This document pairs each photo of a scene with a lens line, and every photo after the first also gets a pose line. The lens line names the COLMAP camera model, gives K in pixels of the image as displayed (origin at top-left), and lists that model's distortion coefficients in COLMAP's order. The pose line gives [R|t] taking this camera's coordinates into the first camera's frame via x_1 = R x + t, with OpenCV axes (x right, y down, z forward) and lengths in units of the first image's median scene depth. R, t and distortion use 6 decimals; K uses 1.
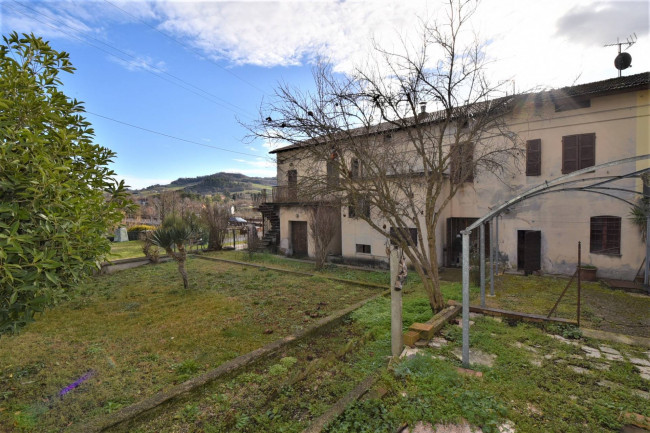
lens RADIAL K [[293.8, 0, 325.0], [0, 293.8, 216.5], [0, 0, 1]] dist [0.003269, -0.012420]
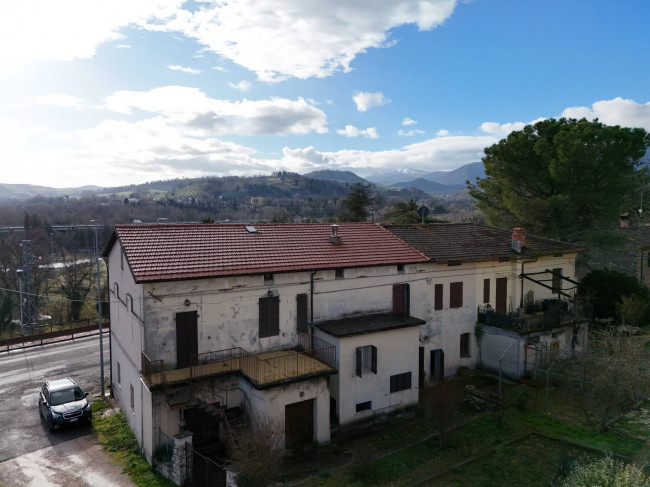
lens RADIAL K [[479.2, 0, 325.0], [0, 479.2, 243.5], [0, 0, 1]] dist [0.109375, -0.119672]
pose [[0.325869, -0.049492, 0.944119, -1.267907], [0.034247, 0.998591, 0.040527, -0.448087], [-0.944795, 0.019127, 0.327105, 0.608567]]
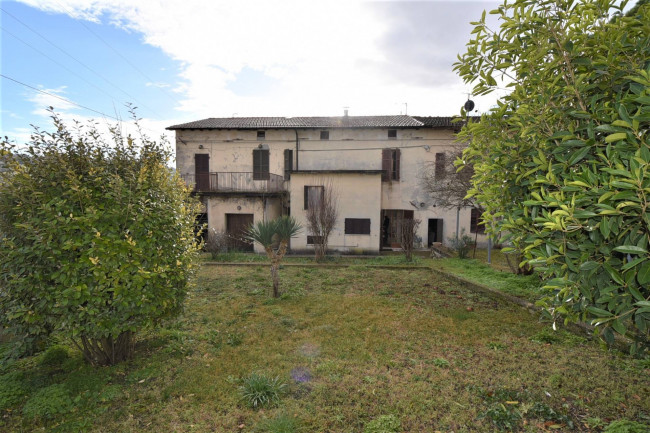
lens RADIAL K [[281.7, 0, 325.0], [0, 281.7, 216.5], [0, 0, 1]] dist [-0.001632, -0.010873]
pose [[0.825702, -0.013689, 0.563941, -0.390893], [-0.000375, 0.999692, 0.024817, 0.003874], [-0.564107, -0.020703, 0.825442, 0.168410]]
